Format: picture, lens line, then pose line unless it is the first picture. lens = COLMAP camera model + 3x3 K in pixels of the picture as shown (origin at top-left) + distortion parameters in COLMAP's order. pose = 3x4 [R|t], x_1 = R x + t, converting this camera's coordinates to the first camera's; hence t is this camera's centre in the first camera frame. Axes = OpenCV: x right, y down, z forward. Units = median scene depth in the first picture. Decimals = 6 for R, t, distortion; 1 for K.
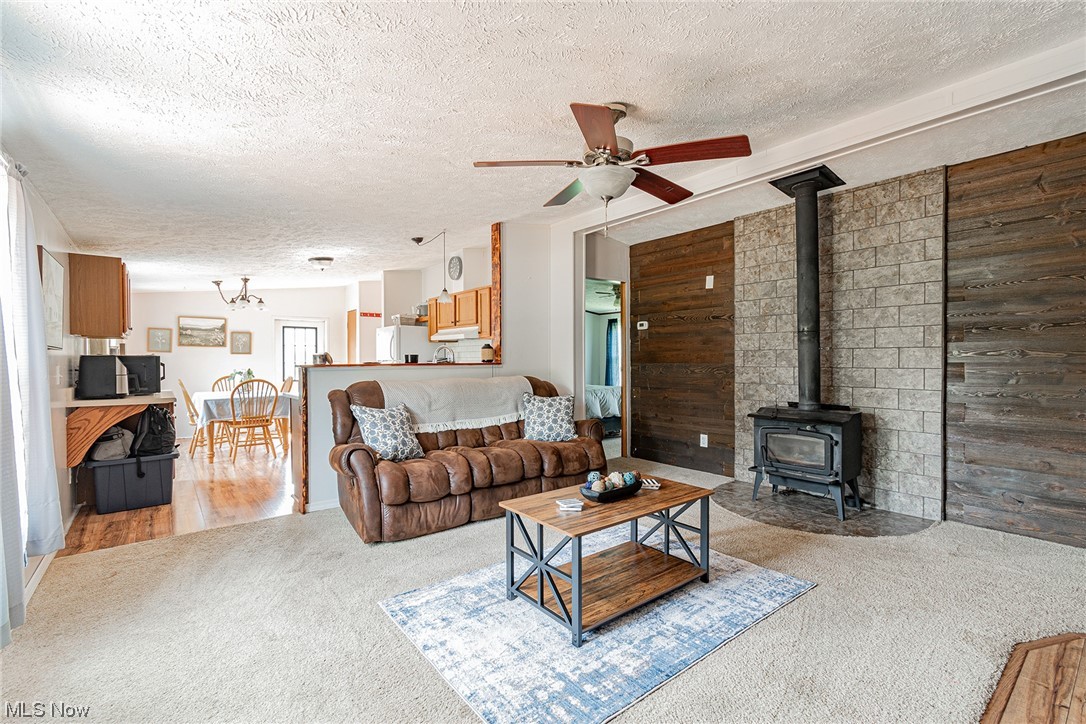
lens RADIAL K [[480.2, 0, 541.4], [0, 480.2, 368.3], [0, 0, 1]] dist [-0.000830, -0.000061]
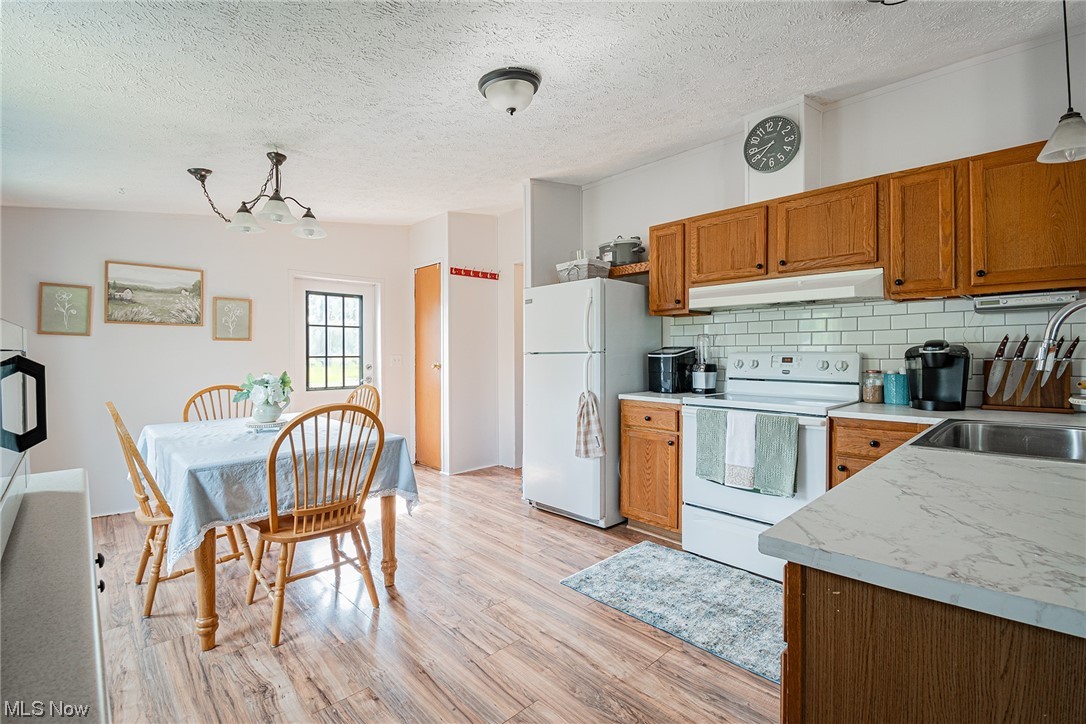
lens RADIAL K [[503.6, 0, 543.0], [0, 503.6, 362.0], [0, 0, 1]] dist [-0.014768, -0.000669]
pose [[0.996941, 0.001004, 0.078150, -0.378179], [-0.000495, 0.999979, -0.006531, -0.003977], [-0.078155, 0.006472, 0.996920, 0.495635]]
